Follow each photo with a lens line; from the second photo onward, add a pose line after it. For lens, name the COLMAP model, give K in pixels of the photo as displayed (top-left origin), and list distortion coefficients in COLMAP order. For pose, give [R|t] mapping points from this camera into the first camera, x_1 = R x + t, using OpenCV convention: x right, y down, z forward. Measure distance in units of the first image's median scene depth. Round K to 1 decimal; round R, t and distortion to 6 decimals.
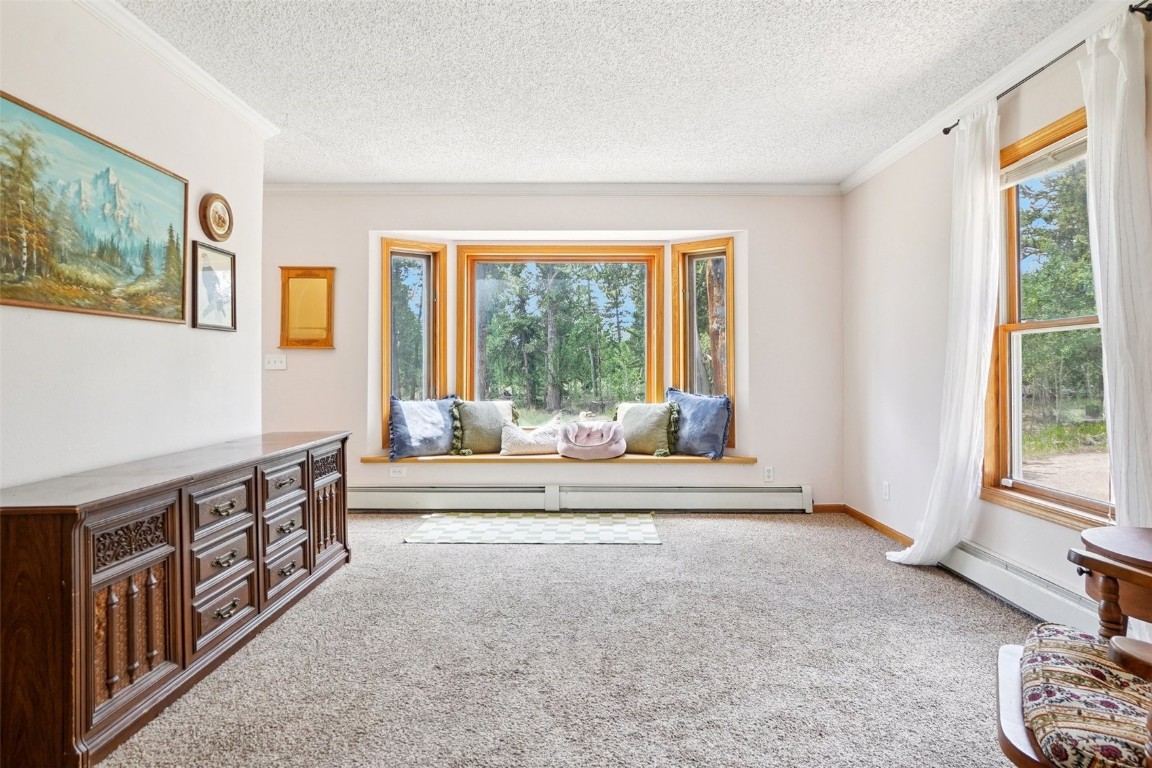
lens RADIAL K [[601.9, 0, 584.6], [0, 601.9, 364.1], [0, 0, 1]] dist [-0.046156, 0.025377]
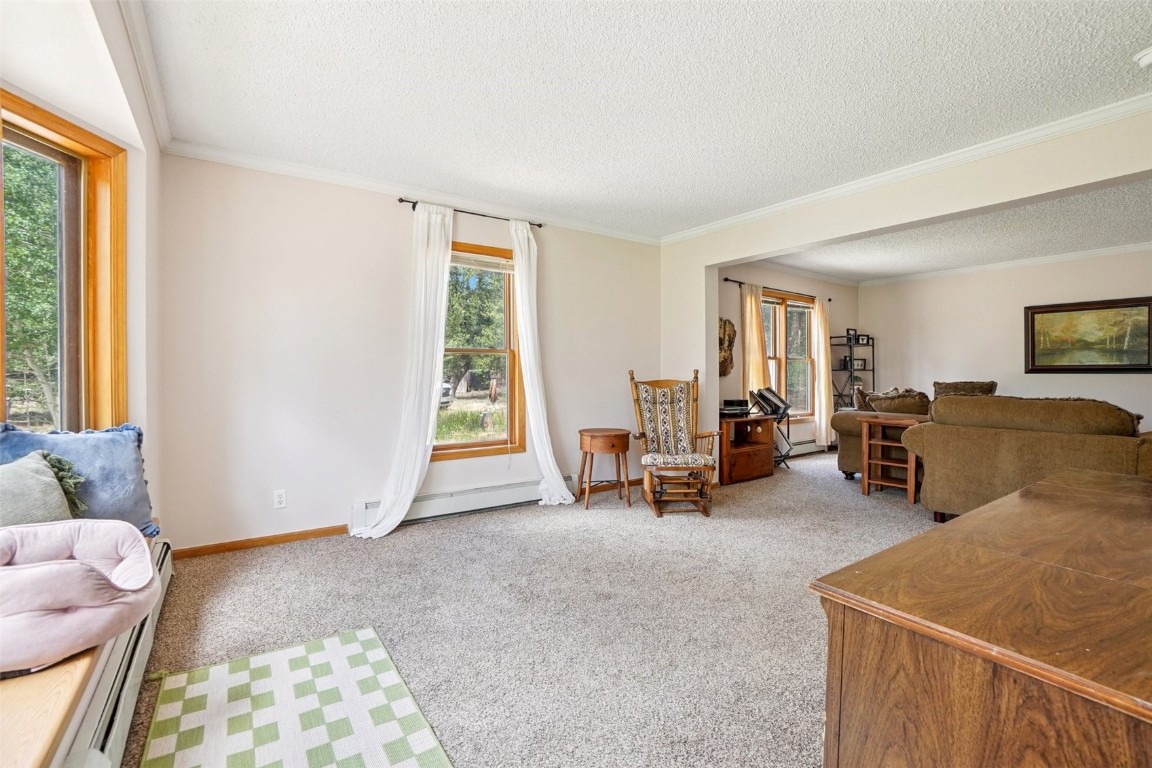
lens RADIAL K [[512.5, 0, 564.2], [0, 512.5, 375.5], [0, 0, 1]] dist [-0.068164, 0.025938]
pose [[-0.556693, -0.003353, 0.830711, -0.568775], [-0.005746, 0.999983, 0.000185, 0.006518], [-0.830698, -0.004670, -0.556703, 1.370311]]
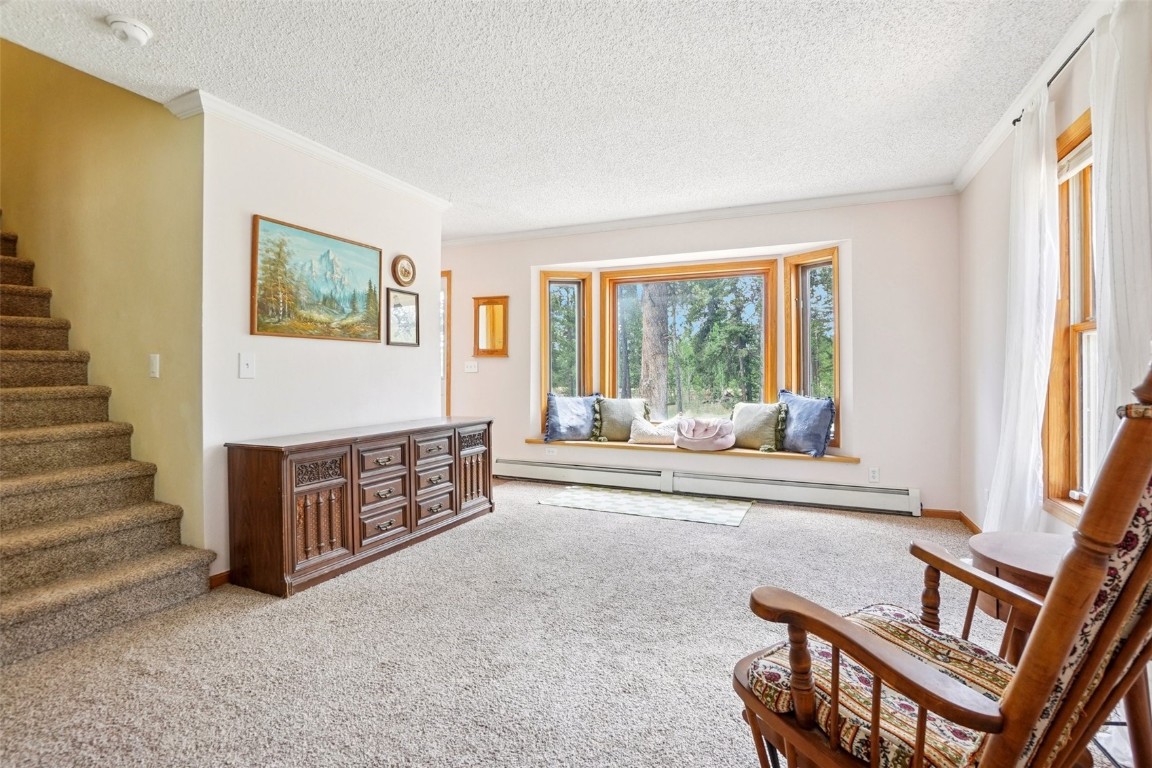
lens RADIAL K [[542.8, 0, 575.5], [0, 542.8, 372.8], [0, 0, 1]] dist [-0.044017, 0.000432]
pose [[0.911844, 0.001721, -0.410533, 0.321756], [0.001838, 0.999964, 0.008275, 0.000199], [0.410532, -0.008300, 0.911808, -0.065383]]
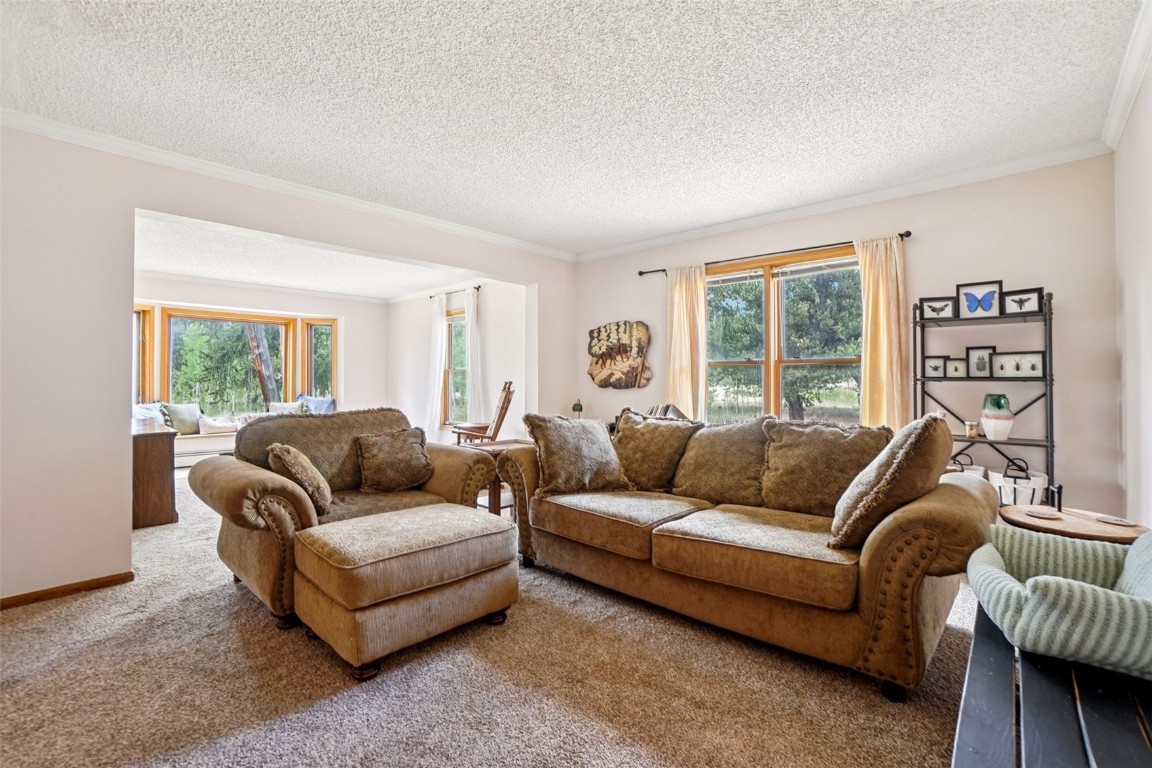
lens RADIAL K [[512.5, 0, 564.2], [0, 512.5, 375.5], [0, 0, 1]] dist [-0.068164, 0.025938]
pose [[0.698100, 0.008036, 0.715955, -0.656769], [-0.005632, 0.999968, -0.005732, -0.022974], [-0.715978, -0.000031, 0.698123, -1.114711]]
